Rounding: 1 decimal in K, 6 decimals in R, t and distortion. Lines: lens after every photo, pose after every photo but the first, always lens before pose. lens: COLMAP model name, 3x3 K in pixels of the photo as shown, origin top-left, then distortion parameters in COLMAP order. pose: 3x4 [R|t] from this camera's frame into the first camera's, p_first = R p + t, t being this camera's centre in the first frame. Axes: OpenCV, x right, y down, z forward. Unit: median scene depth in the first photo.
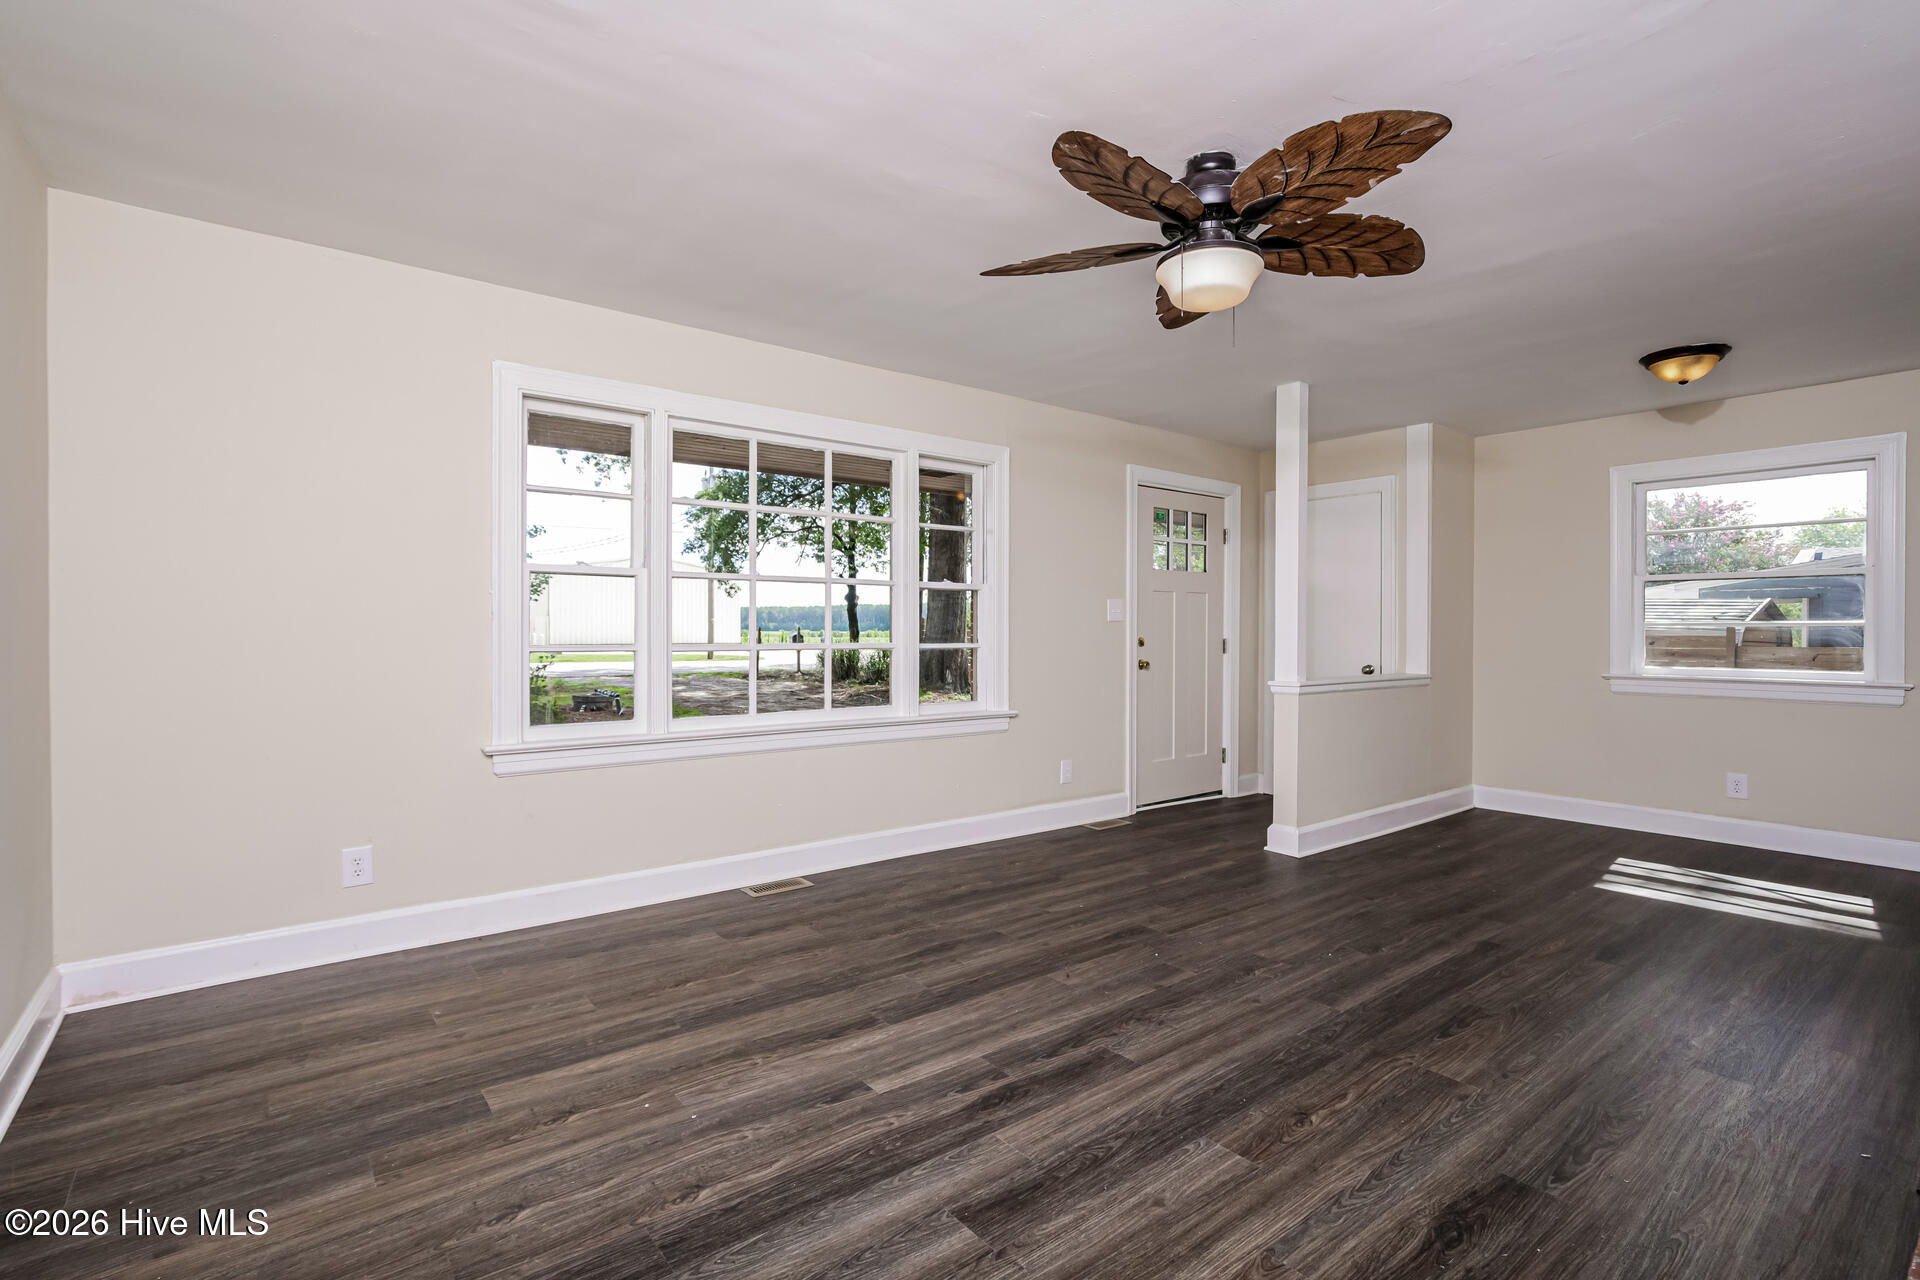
lens RADIAL K [[886.0, 0, 948.5], [0, 886.0, 635.2], [0, 0, 1]] dist [-0.022186, 0.006370]
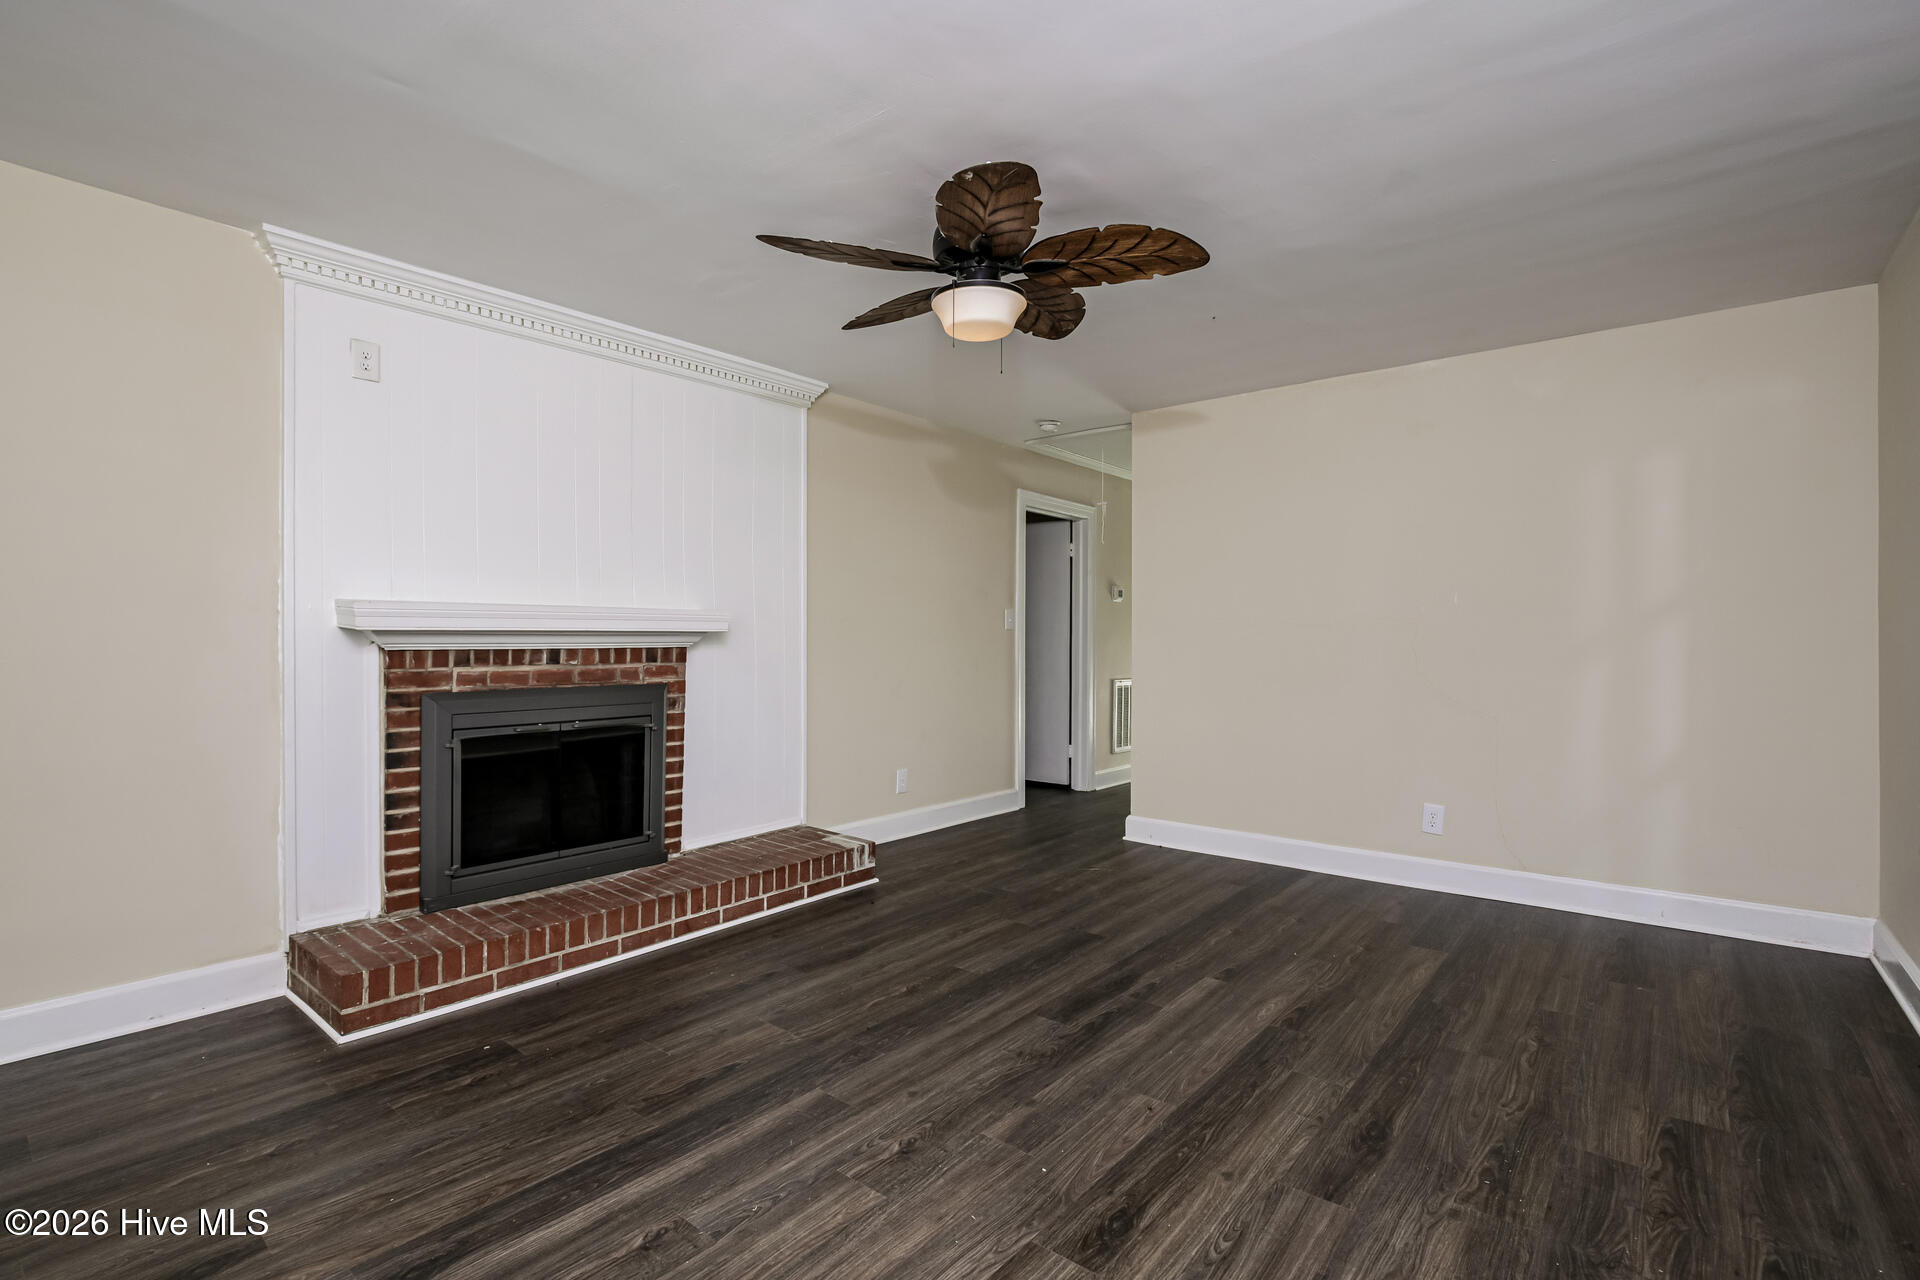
lens RADIAL K [[886.0, 0, 957.2], [0, 886.0, 641.2], [0, 0, 1]] dist [-0.022186, 0.006370]
pose [[-0.973034, -0.005797, -0.230590, 0.536794], [-0.007373, 0.999955, 0.005973, -0.011902], [0.230545, 0.007512, -0.973033, 1.935227]]
